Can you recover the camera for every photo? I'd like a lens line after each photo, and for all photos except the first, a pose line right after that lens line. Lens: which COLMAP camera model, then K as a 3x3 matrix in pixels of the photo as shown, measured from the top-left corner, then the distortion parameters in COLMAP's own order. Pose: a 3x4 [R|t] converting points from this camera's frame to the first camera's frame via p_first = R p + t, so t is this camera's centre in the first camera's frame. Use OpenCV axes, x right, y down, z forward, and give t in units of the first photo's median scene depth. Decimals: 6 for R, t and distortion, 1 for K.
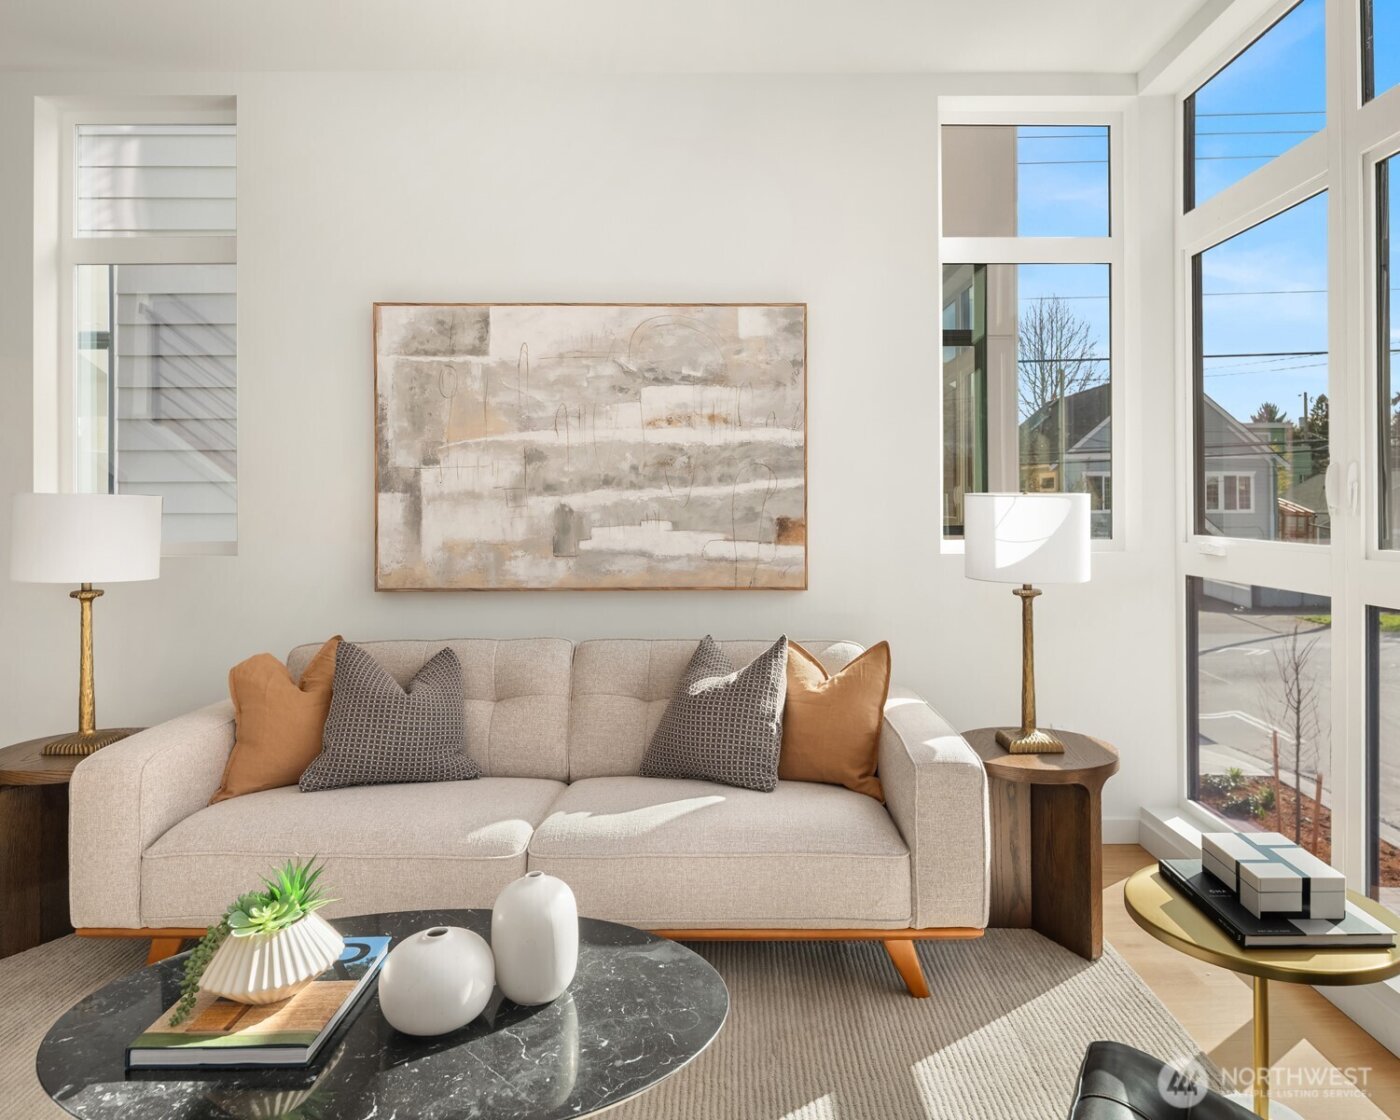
lens RADIAL K [[914.0, 0, 700.3], [0, 914.0, 502.6], [0, 0, 1]] dist [0.001343, -0.000074]
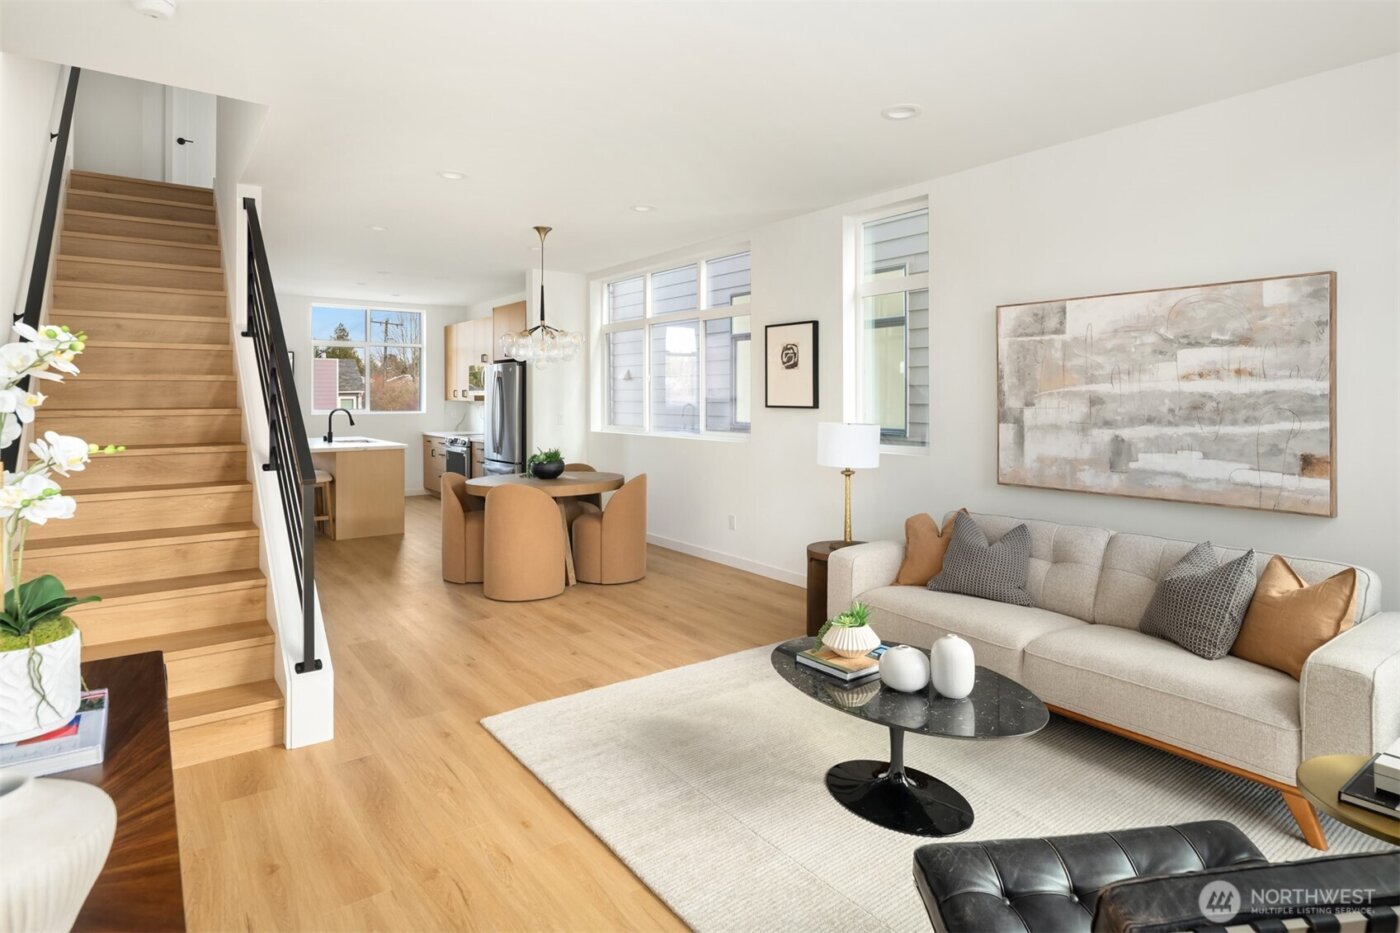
lens RADIAL K [[760.5, 0, 709.4], [0, 760.5, 407.4], [0, 0, 1]] dist [-0.003211, -0.001155]
pose [[0.593767, 0.012916, -0.804534, 0.422482], [-0.000557, 0.999878, 0.015640, -0.059517], [0.804637, -0.008838, 0.593701, -0.208093]]
